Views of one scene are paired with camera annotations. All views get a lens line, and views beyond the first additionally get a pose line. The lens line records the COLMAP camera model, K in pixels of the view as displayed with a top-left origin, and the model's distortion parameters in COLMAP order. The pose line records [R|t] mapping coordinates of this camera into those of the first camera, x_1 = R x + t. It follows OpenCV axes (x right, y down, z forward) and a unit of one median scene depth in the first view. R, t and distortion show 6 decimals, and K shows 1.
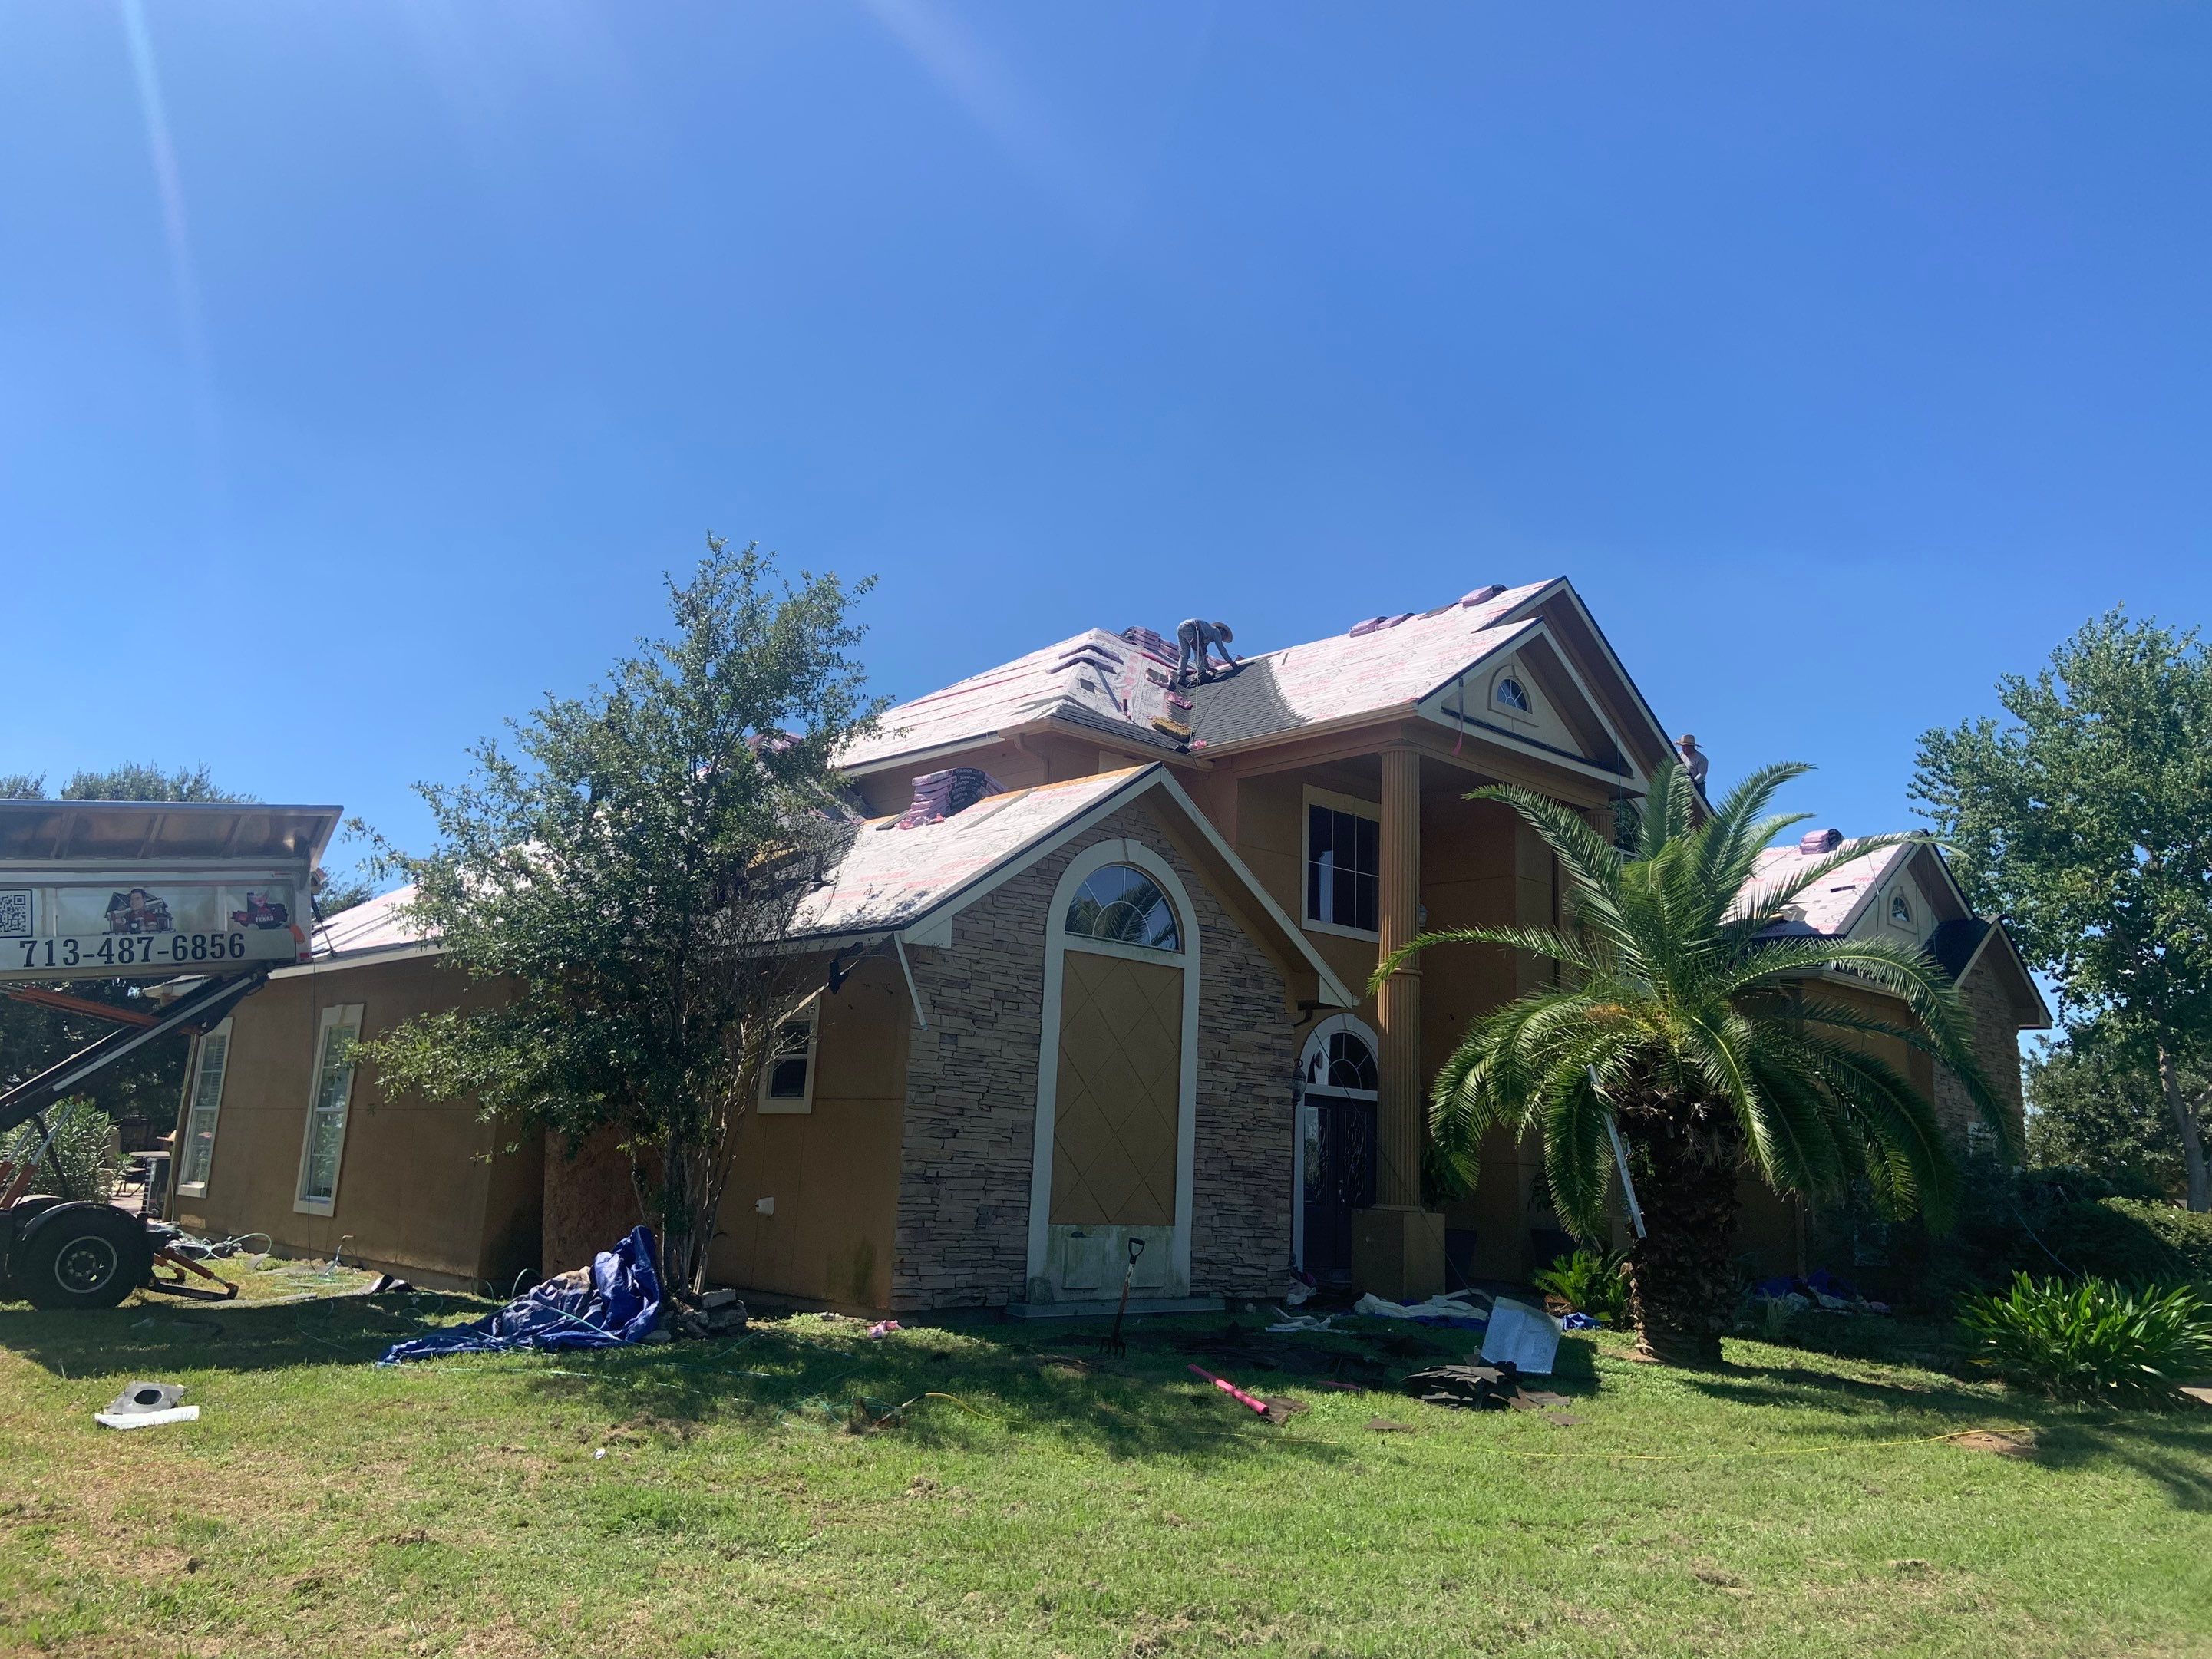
lens RADIAL K [[1646.9, 0, 1106.0], [0, 1646.9, 829.5], [0, 0, 1]] dist [0.122932, -0.149549]
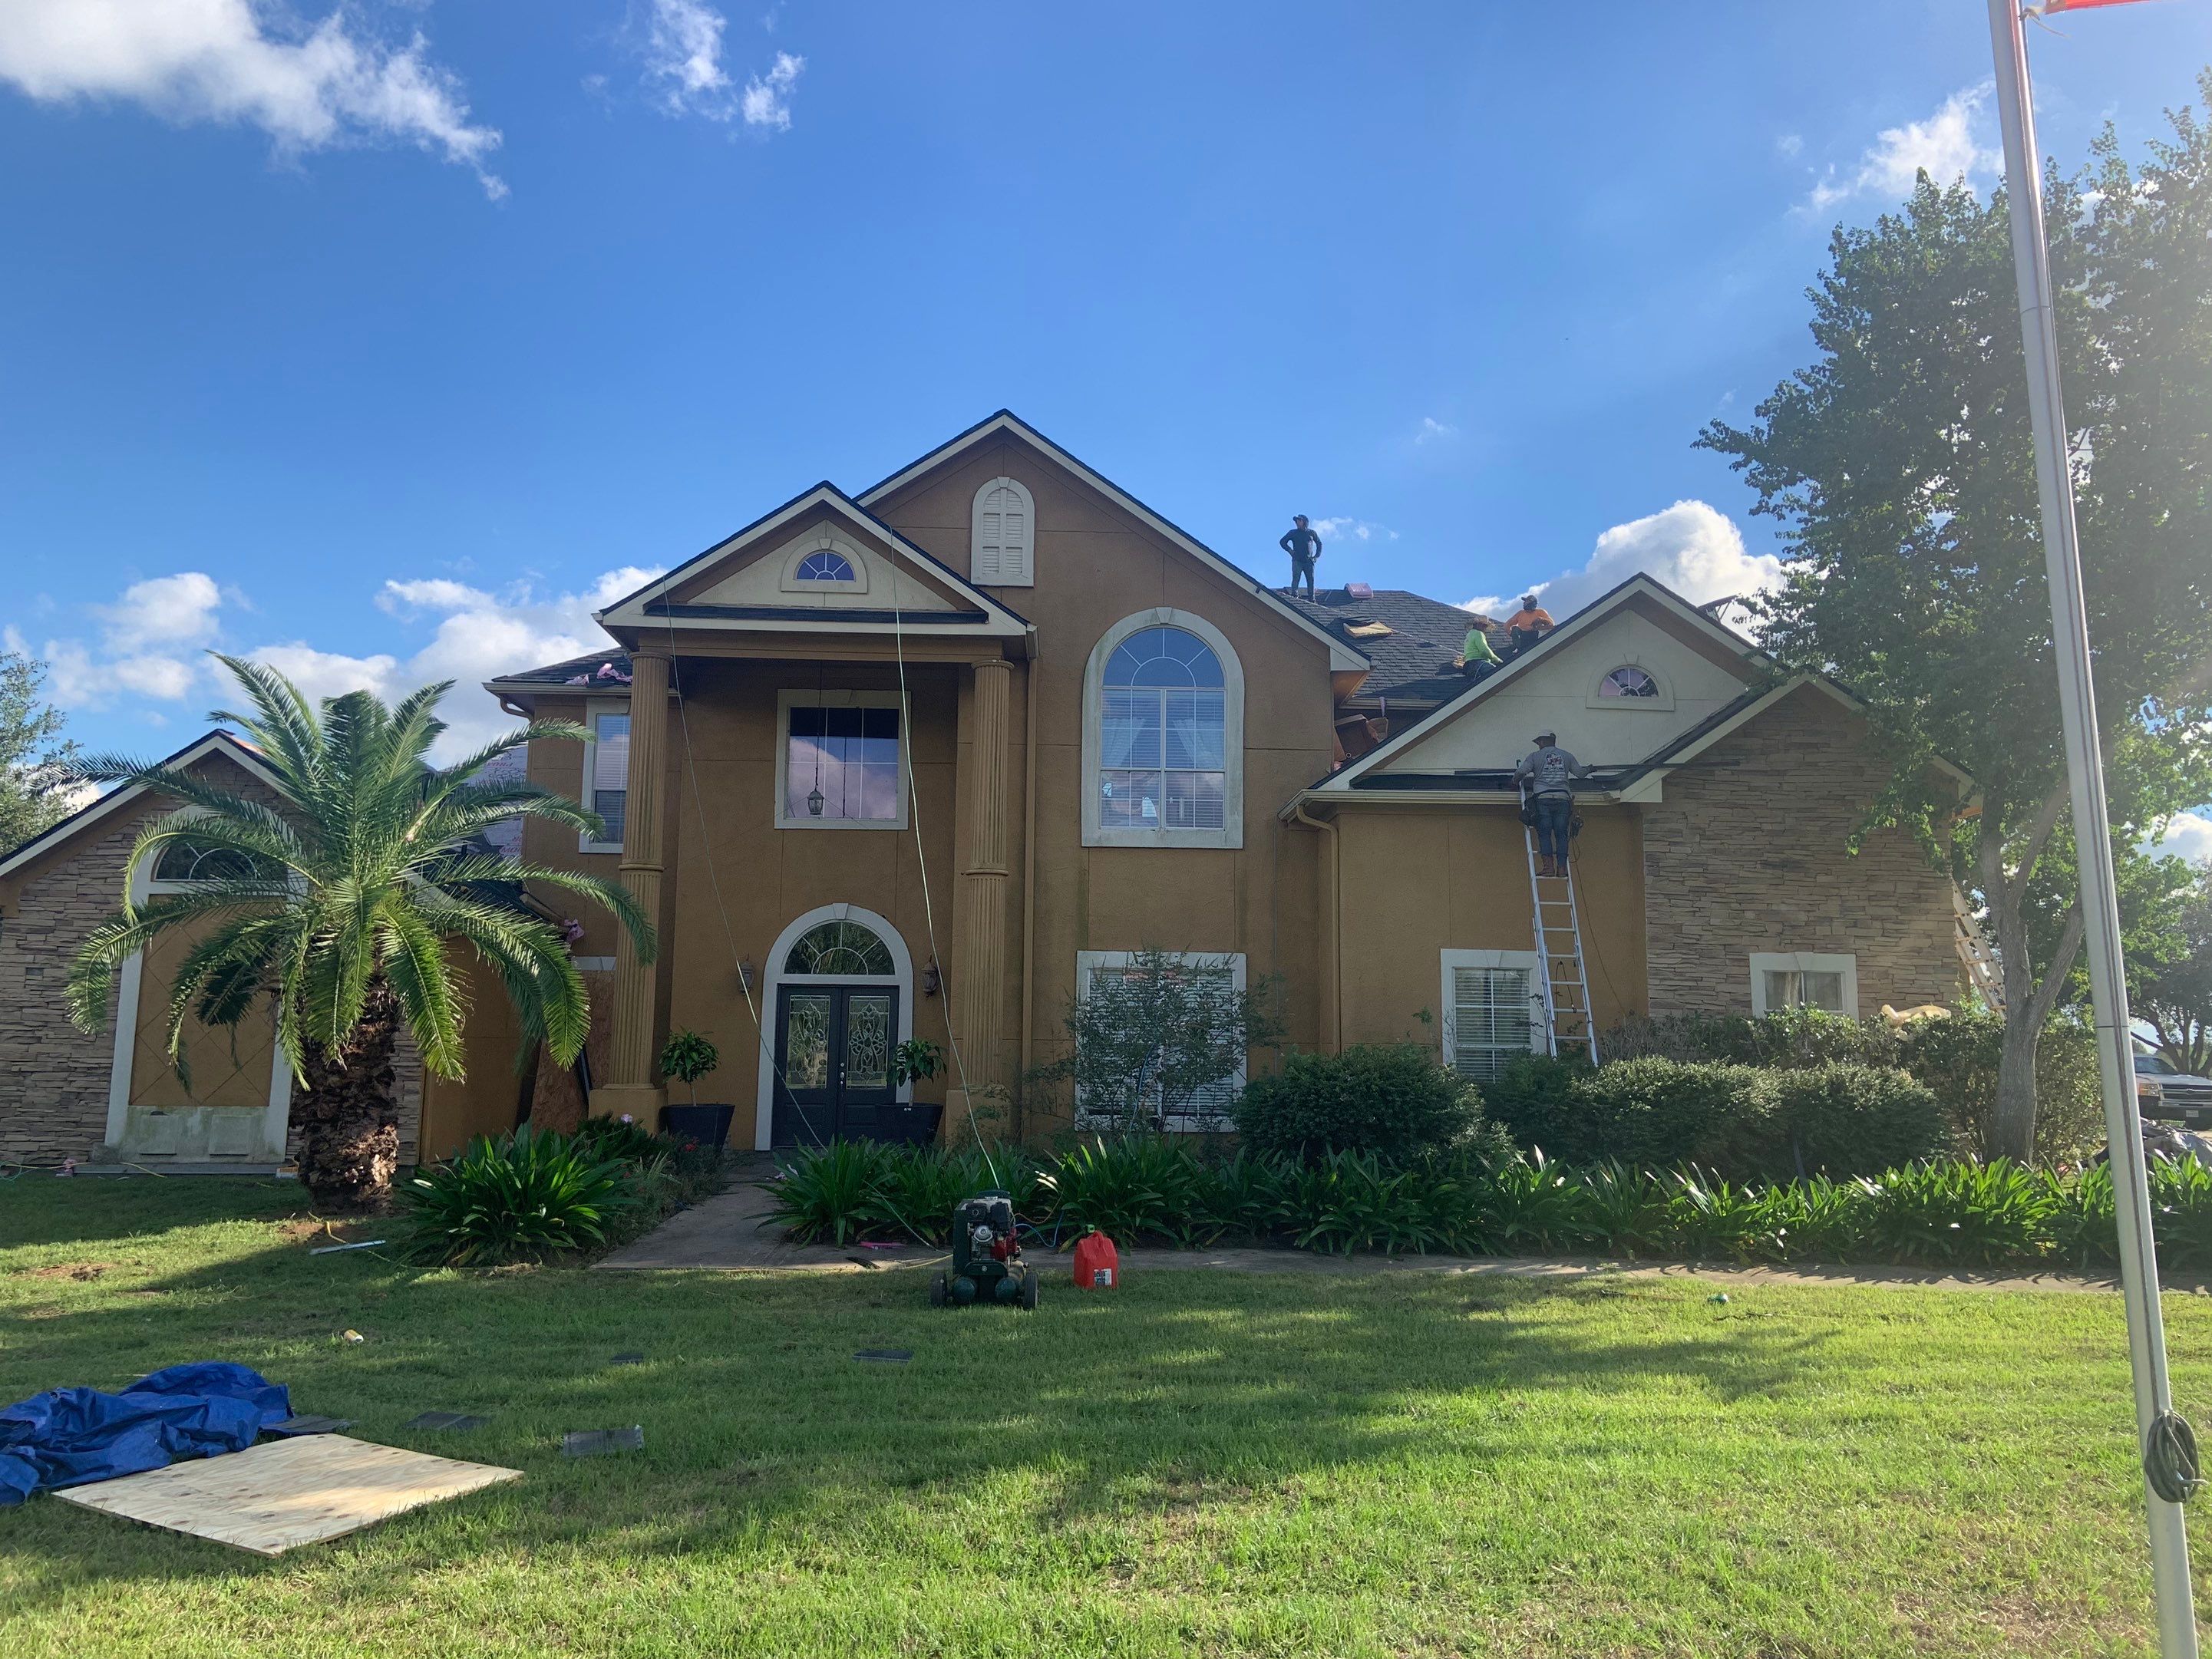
lens RADIAL K [[1646.9, 0, 1106.0], [0, 1646.9, 829.5], [0, 0, 1]] dist [0.122932, -0.149549]
pose [[0.749944, -0.120611, -0.650413, 1.434016], [0.152590, 0.988263, -0.007321, 0.150750], [0.643662, -0.093756, 0.759546, 0.507004]]
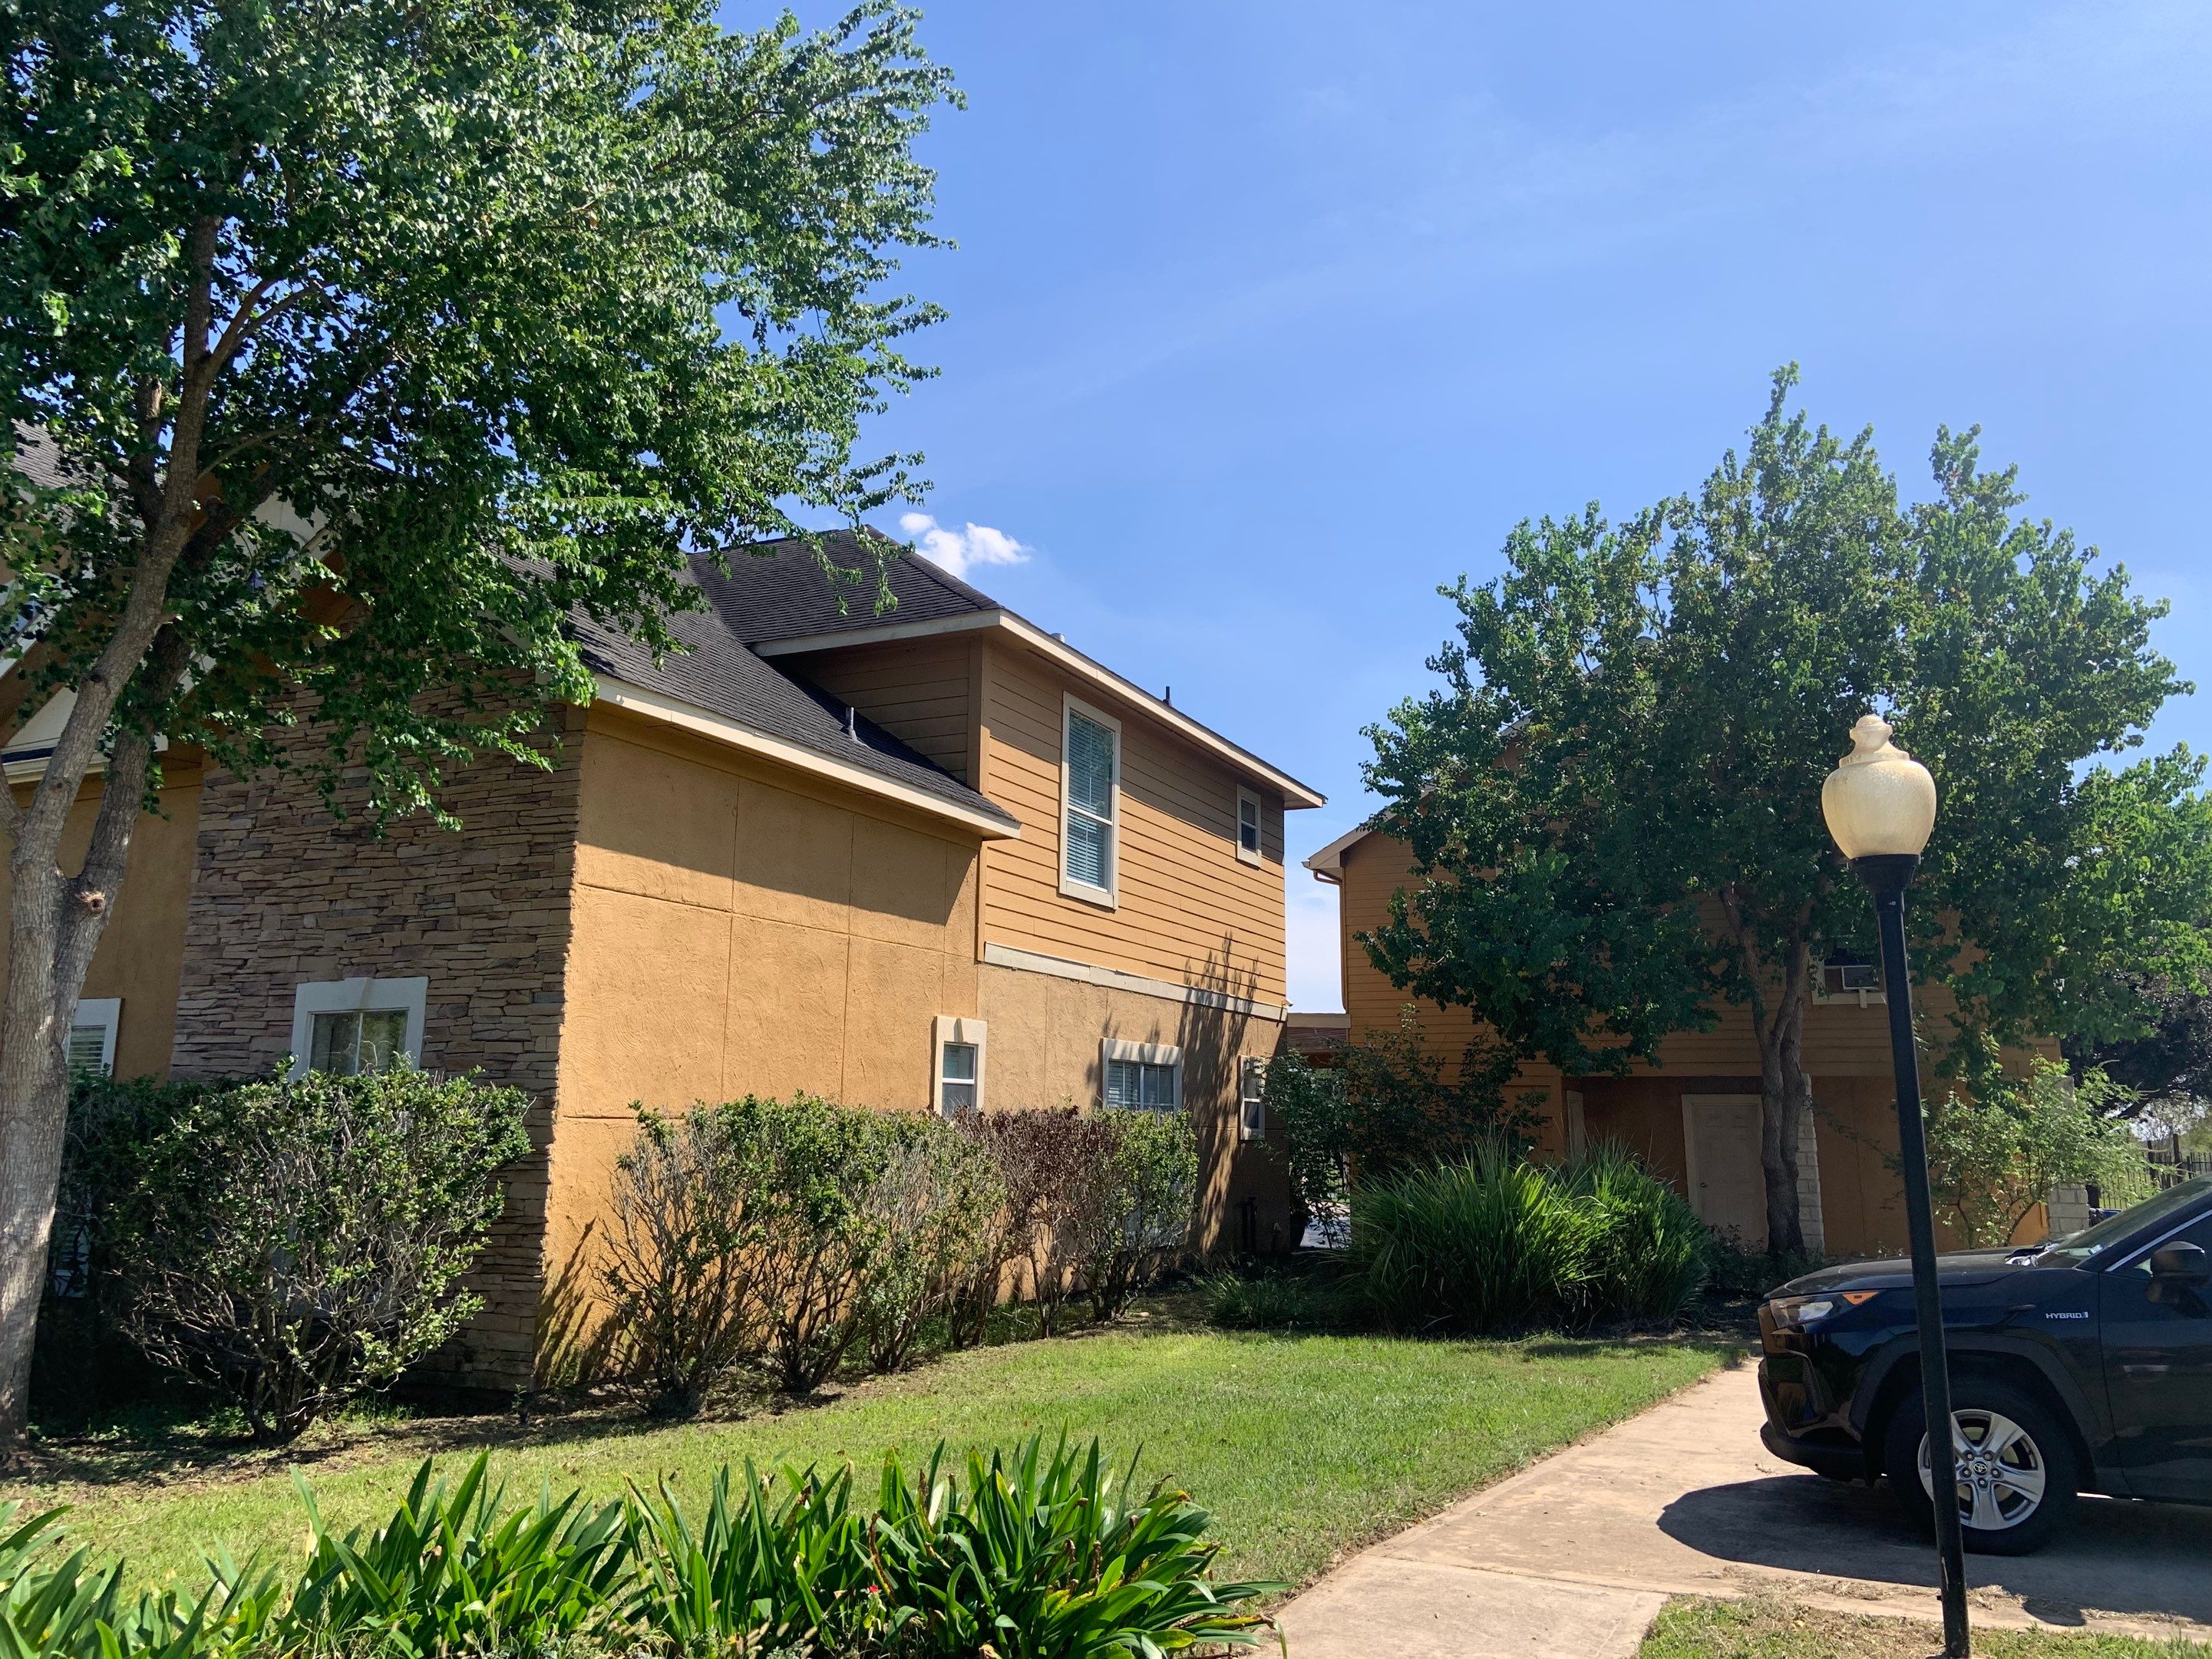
lens RADIAL K [[1674.6, 0, 1115.9], [0, 1674.6, 786.1], [0, 0, 1]] dist [0.125762, -0.178289]
pose [[0.372145, -0.231294, -0.898894, 1.848276], [0.195675, 0.966239, -0.167613, 0.440687], [0.907314, -0.113515, 0.404839, 1.883257]]
